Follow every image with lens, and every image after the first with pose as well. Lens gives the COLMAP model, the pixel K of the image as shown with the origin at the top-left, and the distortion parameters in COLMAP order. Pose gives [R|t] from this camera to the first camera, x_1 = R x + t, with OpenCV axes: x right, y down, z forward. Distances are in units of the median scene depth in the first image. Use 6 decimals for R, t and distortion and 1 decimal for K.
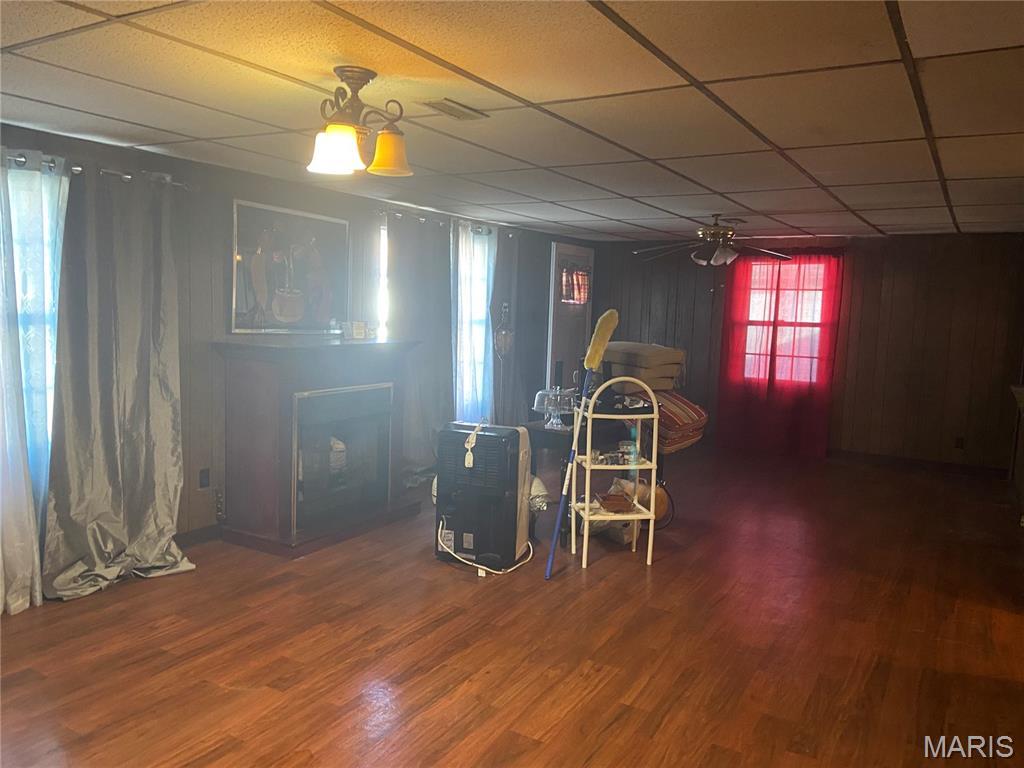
lens RADIAL K [[792.1, 0, 512.0], [0, 792.1, 384.0], [0, 0, 1]] dist [0.093597, 0.001081]
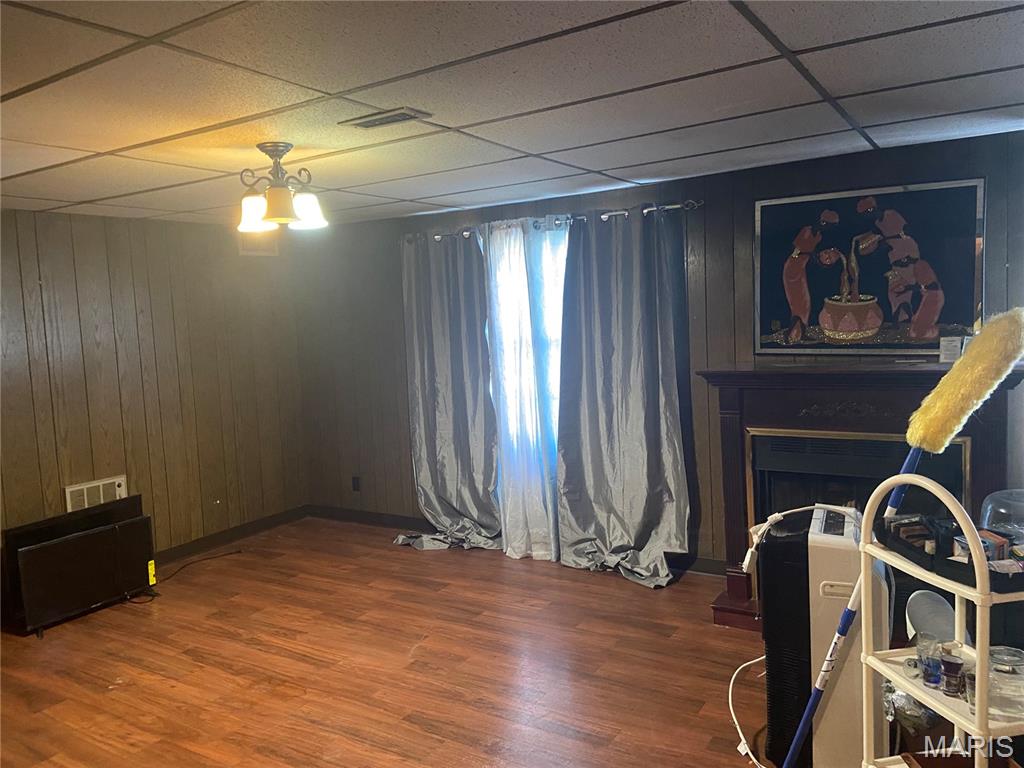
lens RADIAL K [[765.0, 0, 512.0], [0, 765.0, 384.0], [0, 0, 1]] dist [0.022829, 0.002008]
pose [[-0.036628, 0.077756, -0.996299, 0.524009], [-0.046917, 0.995735, 0.079437, -0.087488], [0.998227, 0.049653, -0.032824, 0.788527]]
